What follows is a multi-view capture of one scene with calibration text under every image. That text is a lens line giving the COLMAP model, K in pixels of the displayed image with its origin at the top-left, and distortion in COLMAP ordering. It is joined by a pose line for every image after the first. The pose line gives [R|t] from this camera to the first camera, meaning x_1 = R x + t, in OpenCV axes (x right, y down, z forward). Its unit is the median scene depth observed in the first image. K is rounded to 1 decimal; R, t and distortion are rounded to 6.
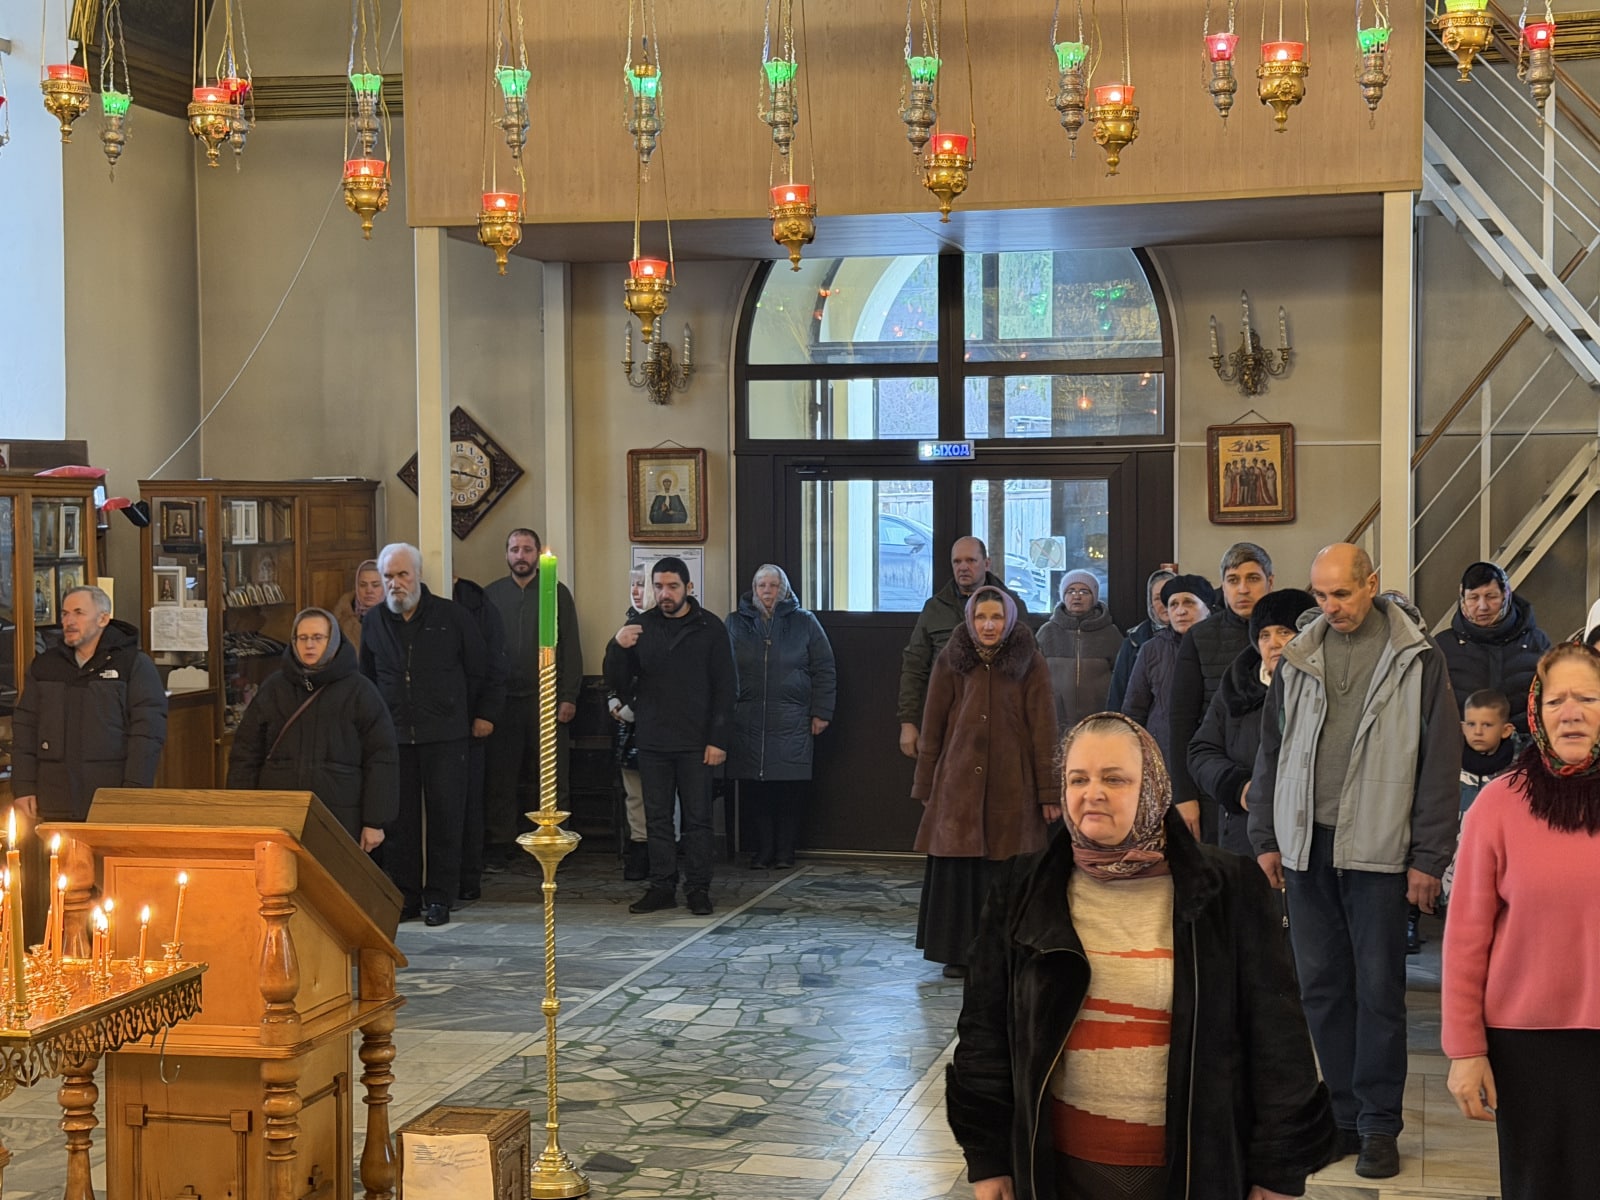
lens RADIAL K [[2501.1, 0, 817.6], [0, 2501.1, 604.0], [0, 0, 1]] dist [0.154681, -0.136197]
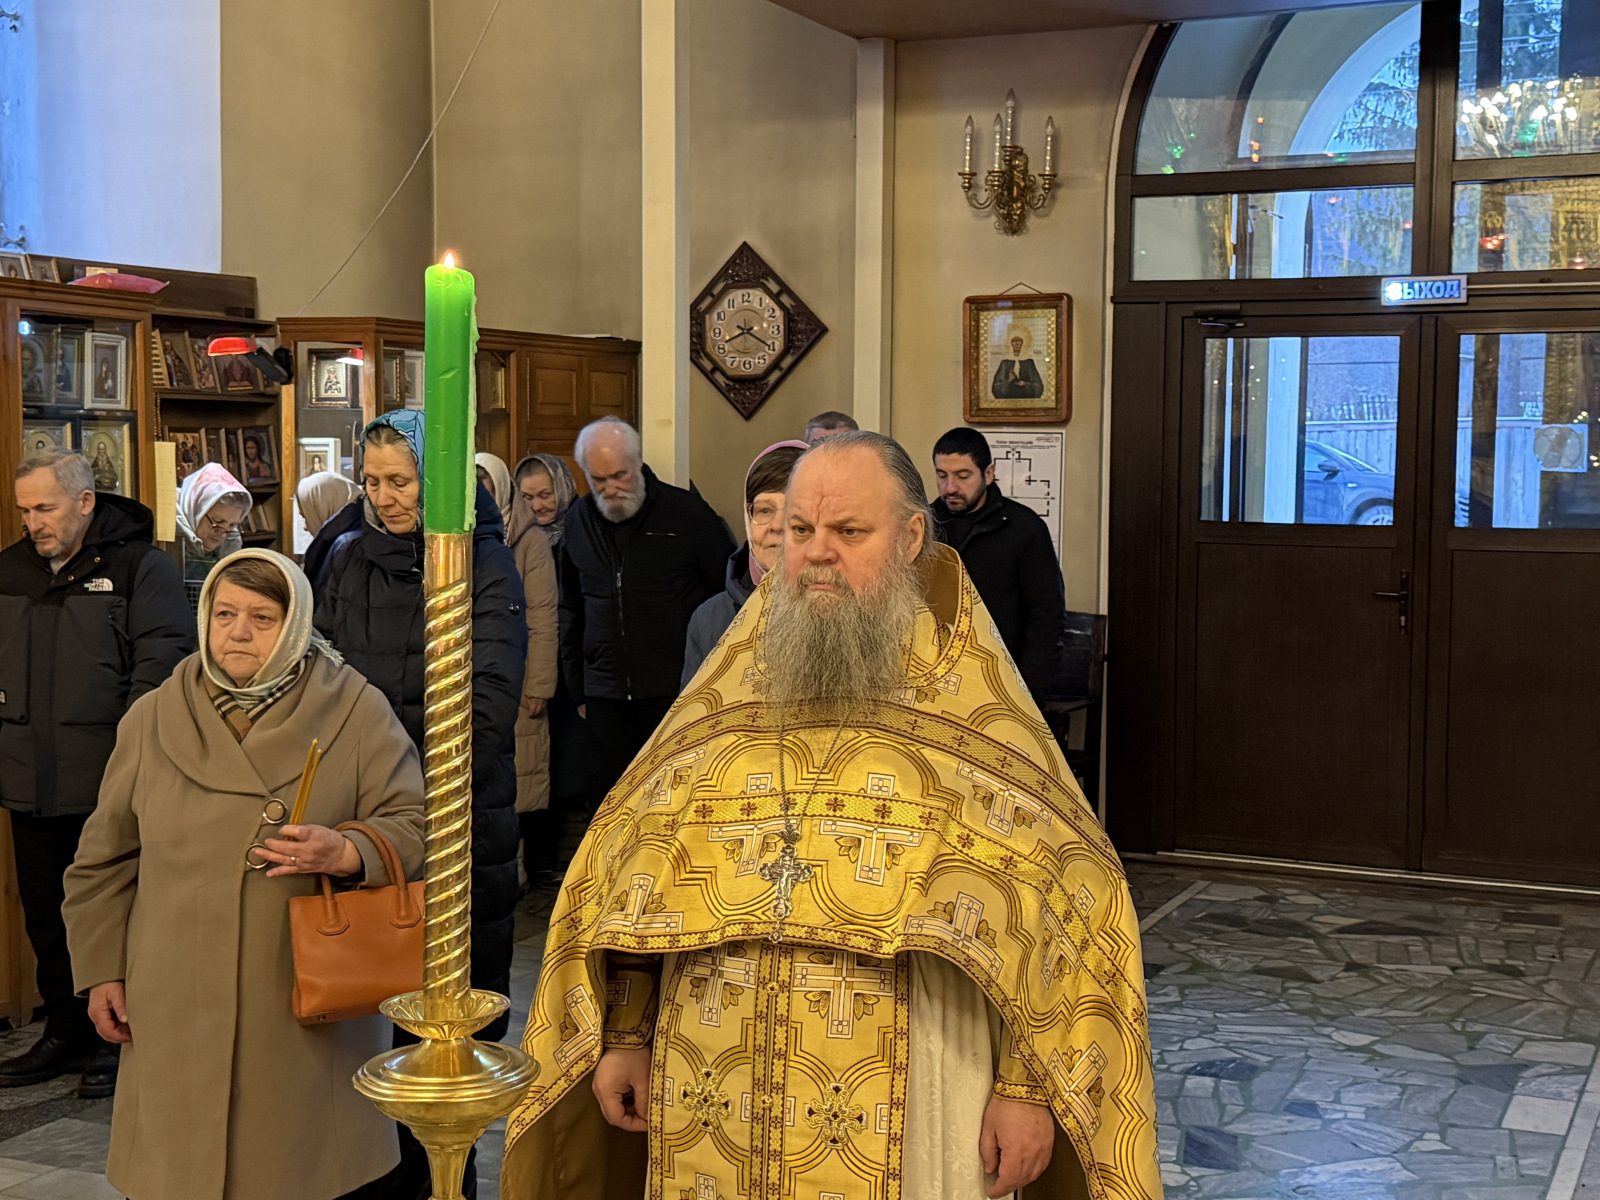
lens RADIAL K [[2165.5, 0, 793.8], [0, 2165.5, 590.9], [0, 0, 1]] dist [0.191526, -0.417758]
pose [[0.981091, 0.025957, -0.191801, -0.000441], [-0.020866, 0.999376, 0.028516, 0.007433], [0.192421, -0.023975, 0.981020, 0.367993]]
